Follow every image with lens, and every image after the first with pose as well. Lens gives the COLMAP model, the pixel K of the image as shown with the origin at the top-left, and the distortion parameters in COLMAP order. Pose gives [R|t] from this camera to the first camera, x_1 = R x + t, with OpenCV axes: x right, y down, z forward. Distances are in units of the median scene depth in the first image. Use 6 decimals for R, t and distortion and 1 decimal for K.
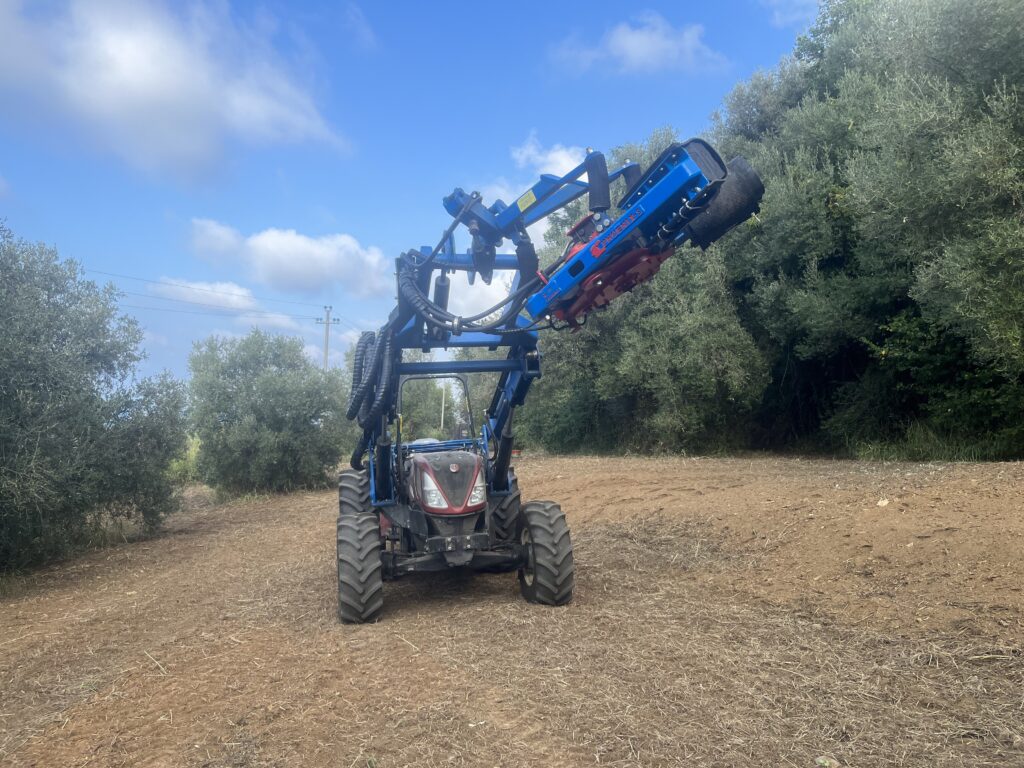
lens RADIAL K [[769.5, 0, 506.5], [0, 769.5, 383.2], [0, 0, 1]] dist [0.054827, -0.078902]
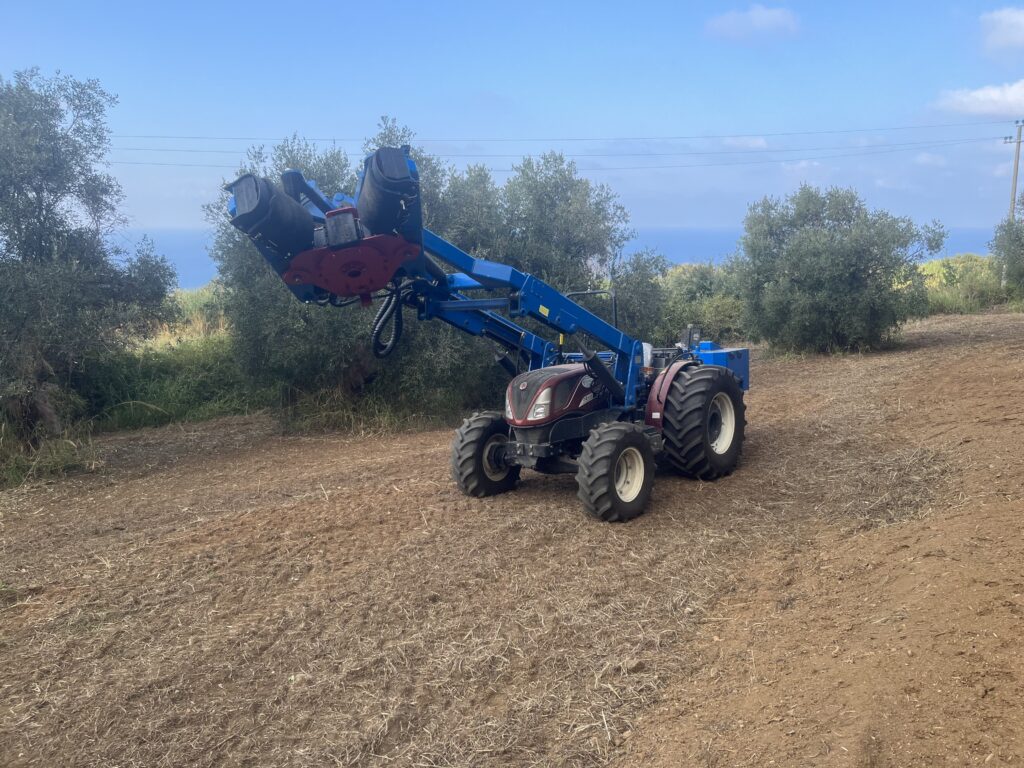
lens RADIAL K [[769.5, 0, 519.6], [0, 769.5, 386.4], [0, 0, 1]] dist [0.054827, -0.078902]
pose [[0.623163, 0.109140, -0.774439, 0.572927], [0.065173, 0.979524, 0.190485, -0.075626], [0.779371, -0.169176, 0.603291, 0.212997]]
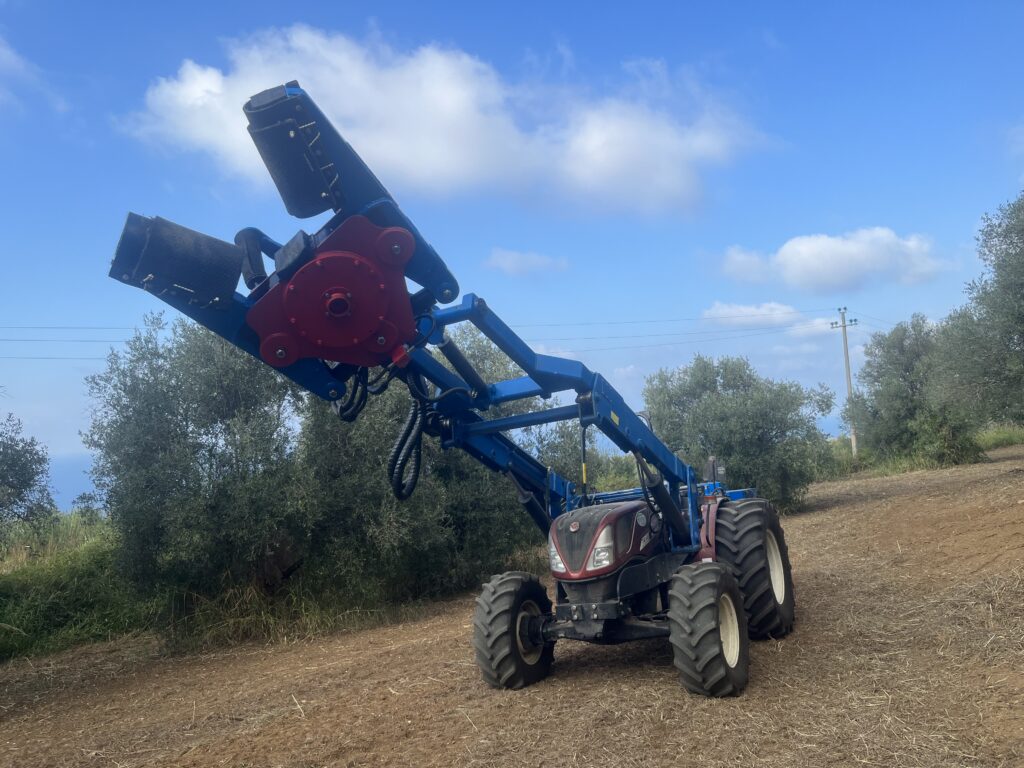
lens RADIAL K [[769.5, 0, 508.1], [0, 769.5, 383.5], [0, 0, 1]] dist [0.054827, -0.078902]
pose [[0.747906, -0.127393, -0.651466, 0.339551], [0.117034, 0.991344, -0.059497, -0.008348], [0.653407, -0.031746, 0.756341, 0.189177]]
